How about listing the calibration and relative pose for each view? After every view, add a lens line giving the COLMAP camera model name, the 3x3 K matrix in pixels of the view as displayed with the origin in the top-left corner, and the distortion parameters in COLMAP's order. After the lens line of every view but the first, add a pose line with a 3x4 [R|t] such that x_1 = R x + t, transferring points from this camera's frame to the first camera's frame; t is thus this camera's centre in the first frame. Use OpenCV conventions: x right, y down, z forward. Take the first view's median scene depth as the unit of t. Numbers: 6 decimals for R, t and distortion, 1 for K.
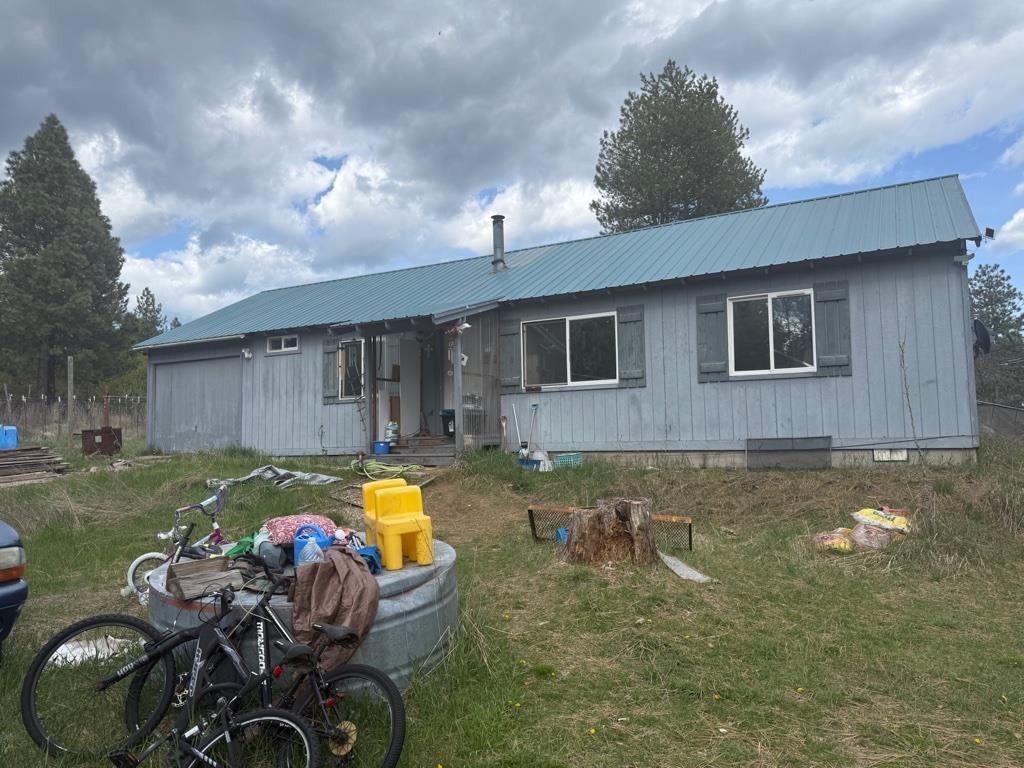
lens RADIAL K [[726.5, 0, 512.3], [0, 726.5, 384.7], [0, 0, 1]] dist [0.039873, -0.000438]
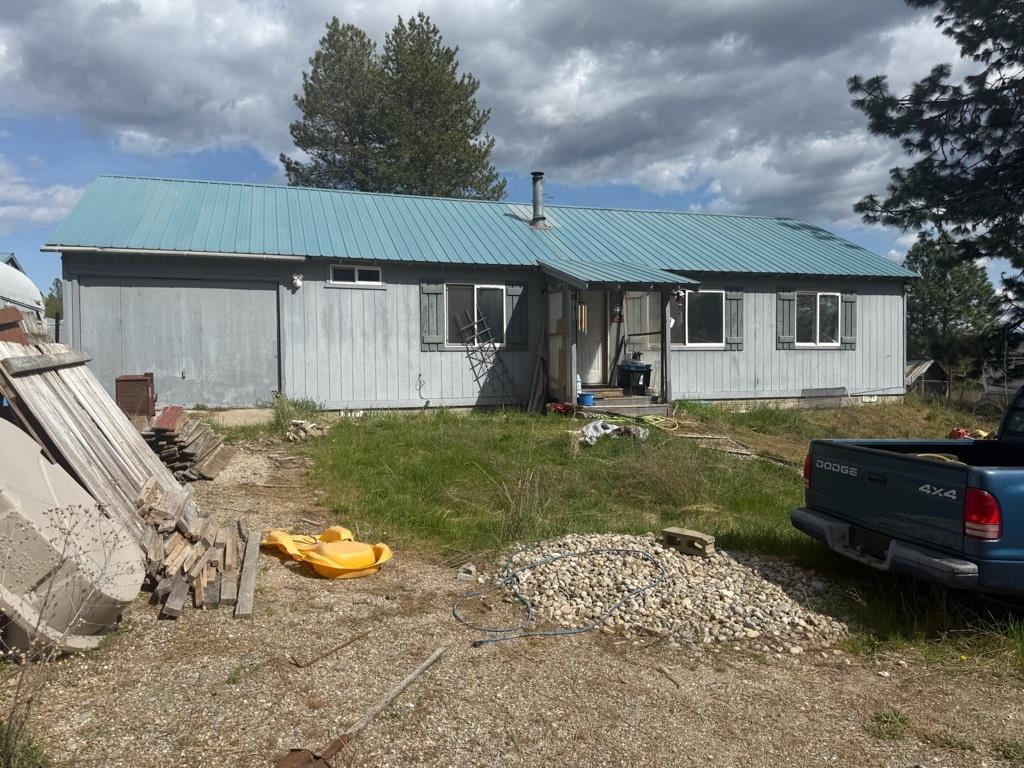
lens RADIAL K [[726.5, 0, 511.1], [0, 726.5, 384.3], [0, 0, 1]] dist [0.039873, -0.000438]
pose [[0.680050, -0.004998, 0.733149, -1.068504], [-0.060347, 0.996202, 0.062768, 0.006497], [-0.730678, -0.086928, 0.677165, 0.394972]]
